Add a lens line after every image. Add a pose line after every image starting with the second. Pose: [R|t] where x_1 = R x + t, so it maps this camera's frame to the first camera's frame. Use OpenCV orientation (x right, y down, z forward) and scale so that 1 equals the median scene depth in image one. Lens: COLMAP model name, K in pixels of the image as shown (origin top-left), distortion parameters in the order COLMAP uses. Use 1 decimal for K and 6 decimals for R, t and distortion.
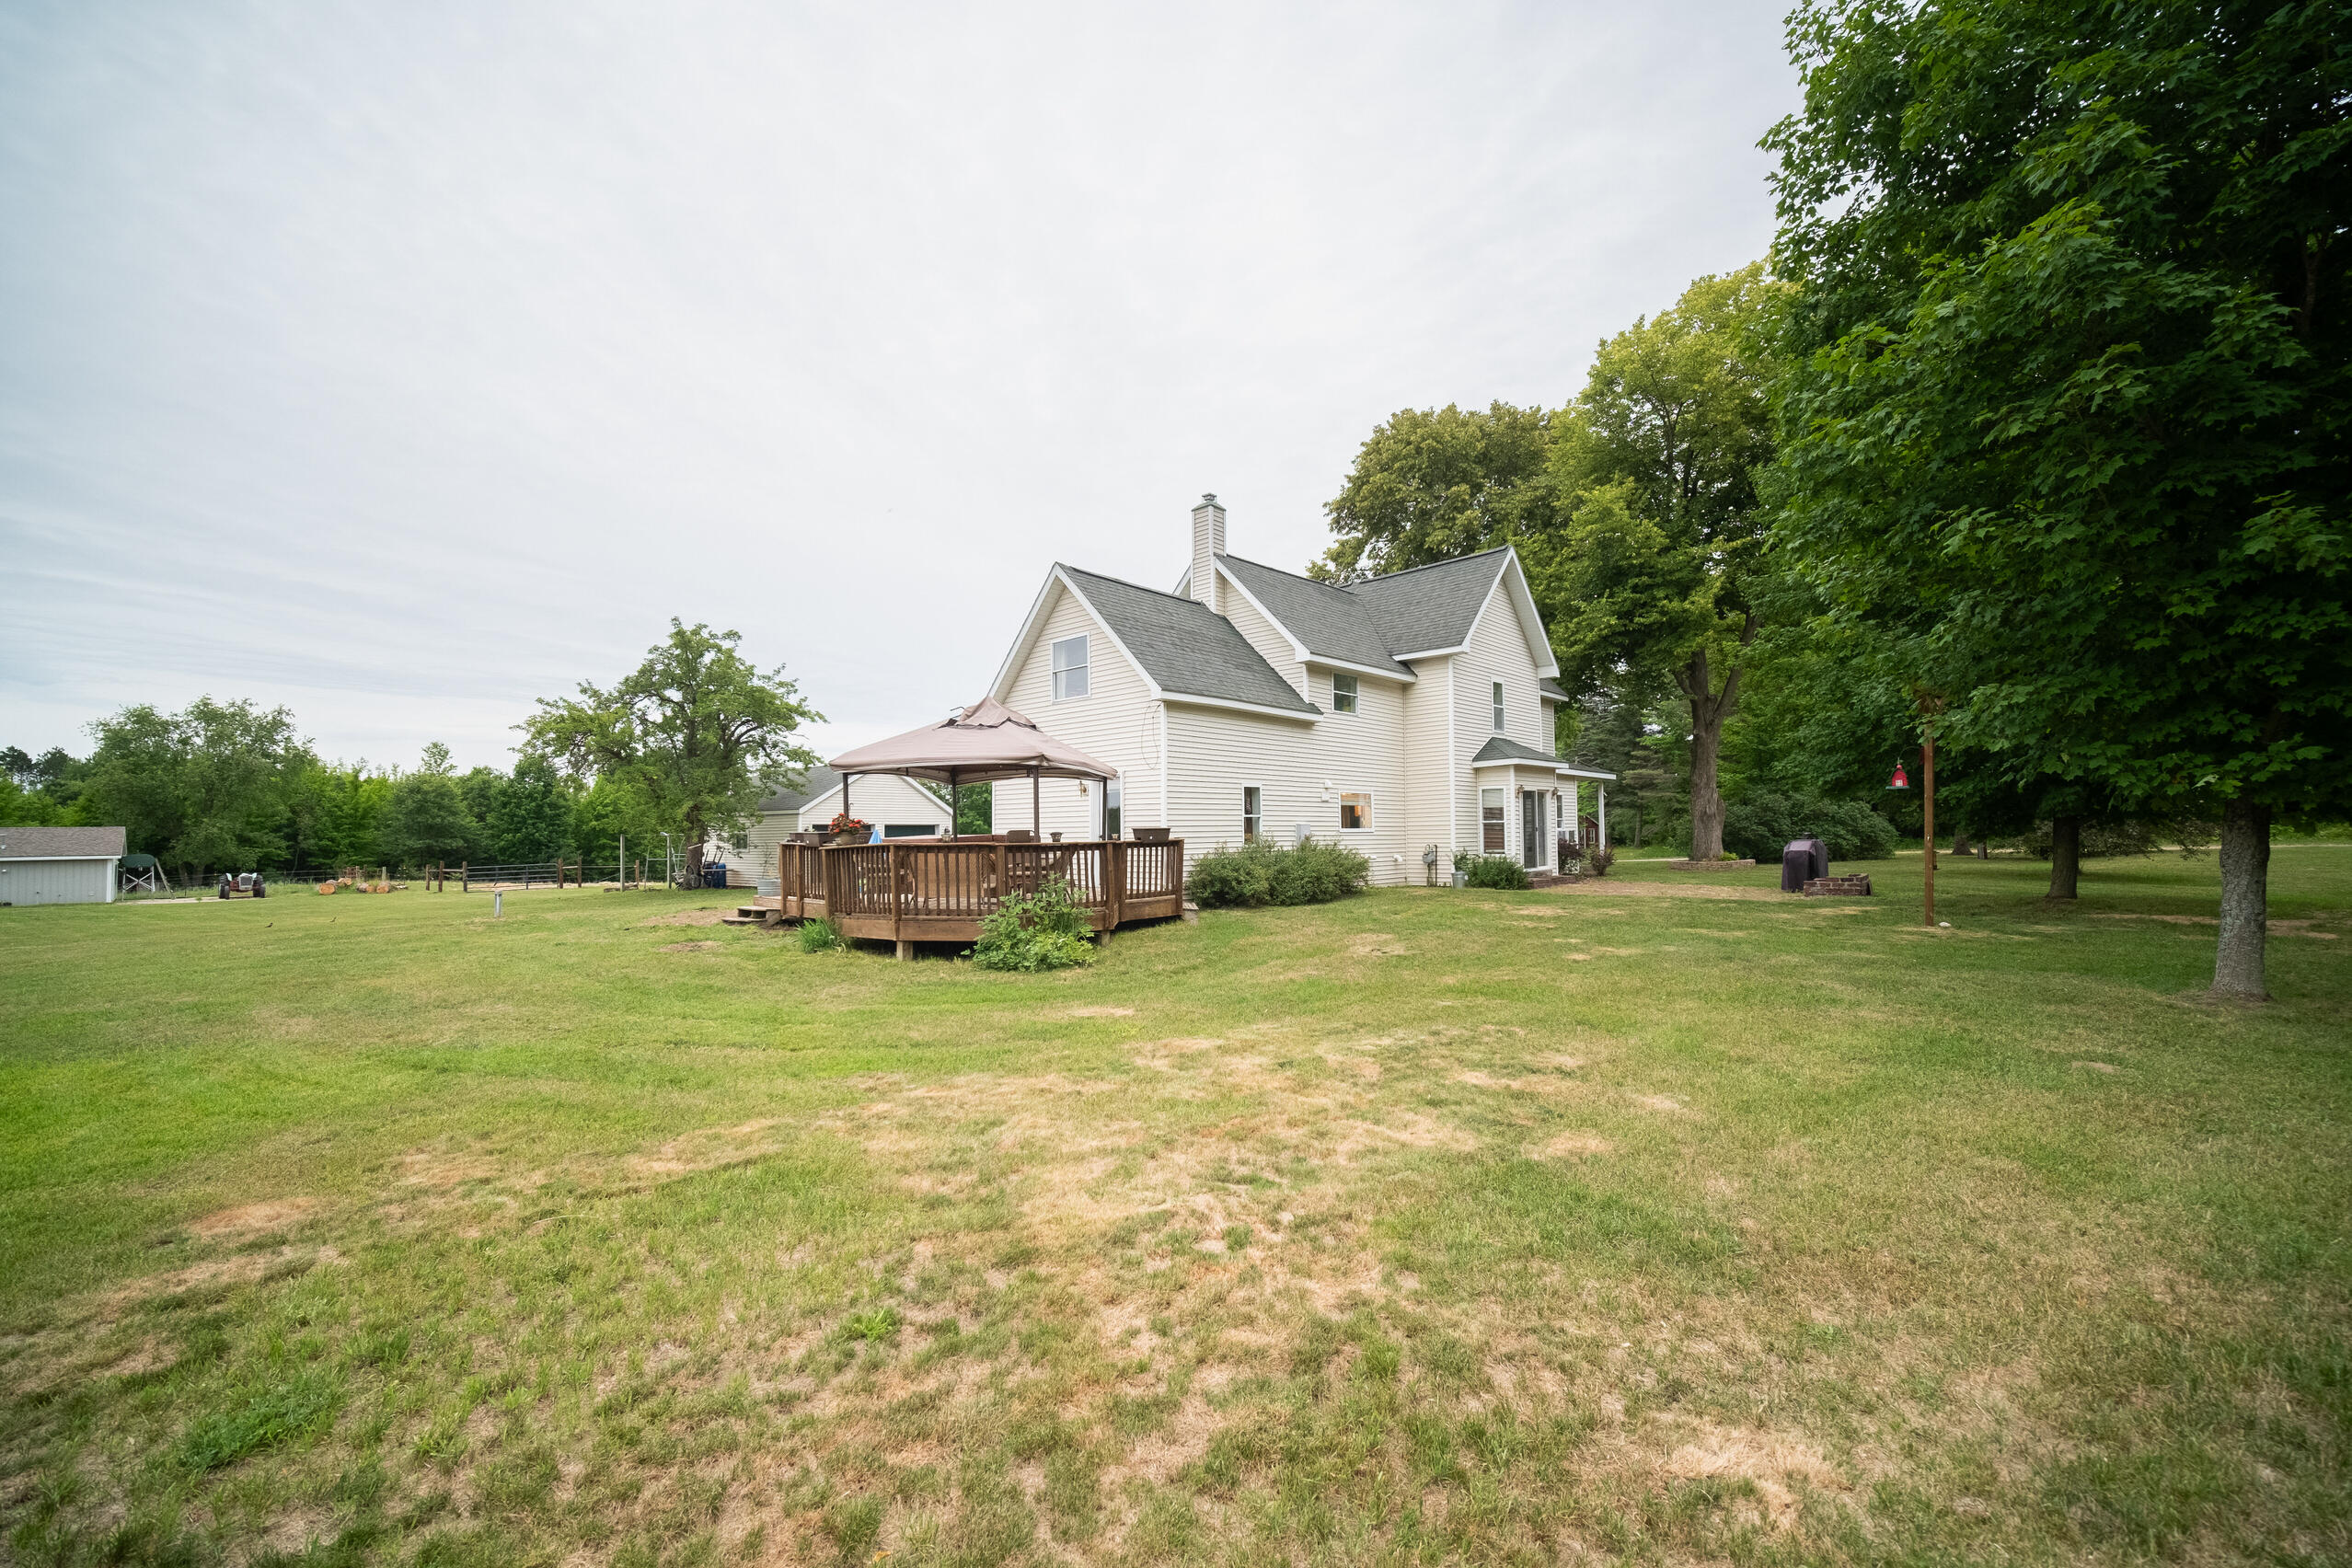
lens RADIAL K [[955.7, 0, 1169.8], [0, 955.7, 801.1], [0, 0, 1]] dist [-0.000711, 0.000019]
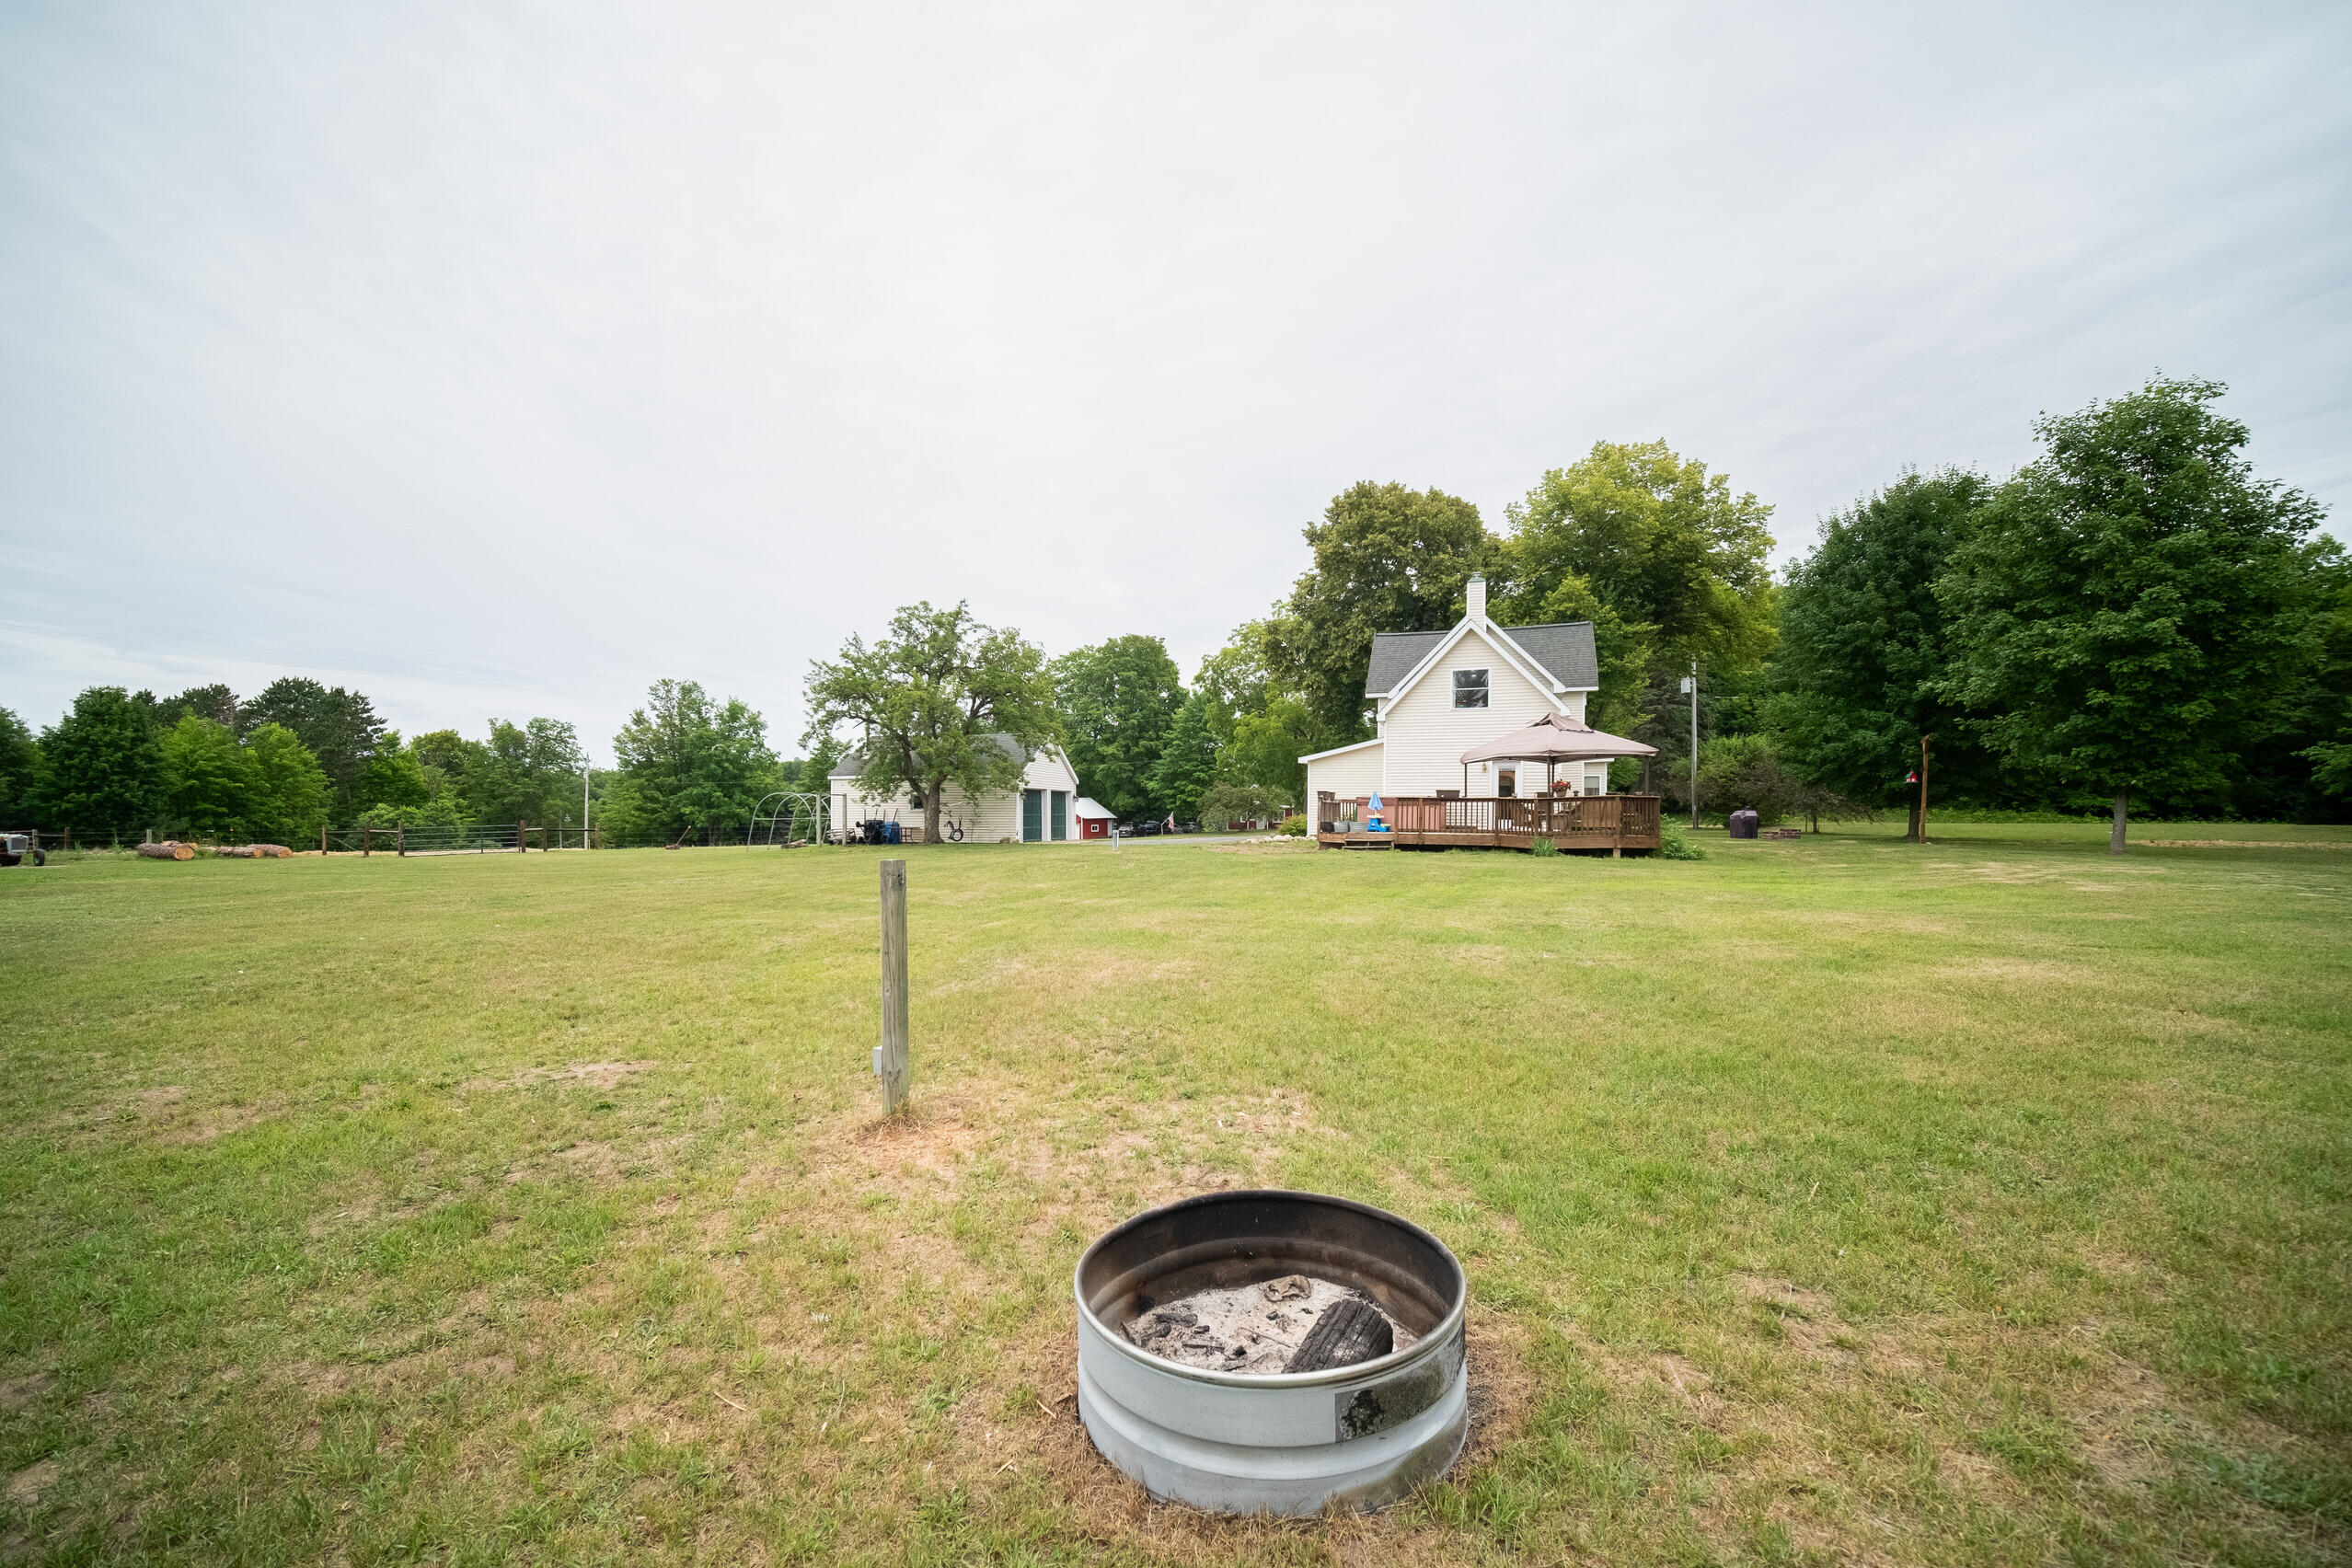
lens RADIAL K [[972.4, 0, 1154.6], [0, 972.4, 830.0], [0, 0, 1]] dist [-0.000849, -0.000175]
pose [[0.910838, 0.009599, 0.412653, -0.703886], [-0.029001, 0.998747, 0.040780, 0.022356], [-0.411744, -0.049111, 0.909975, -0.131320]]
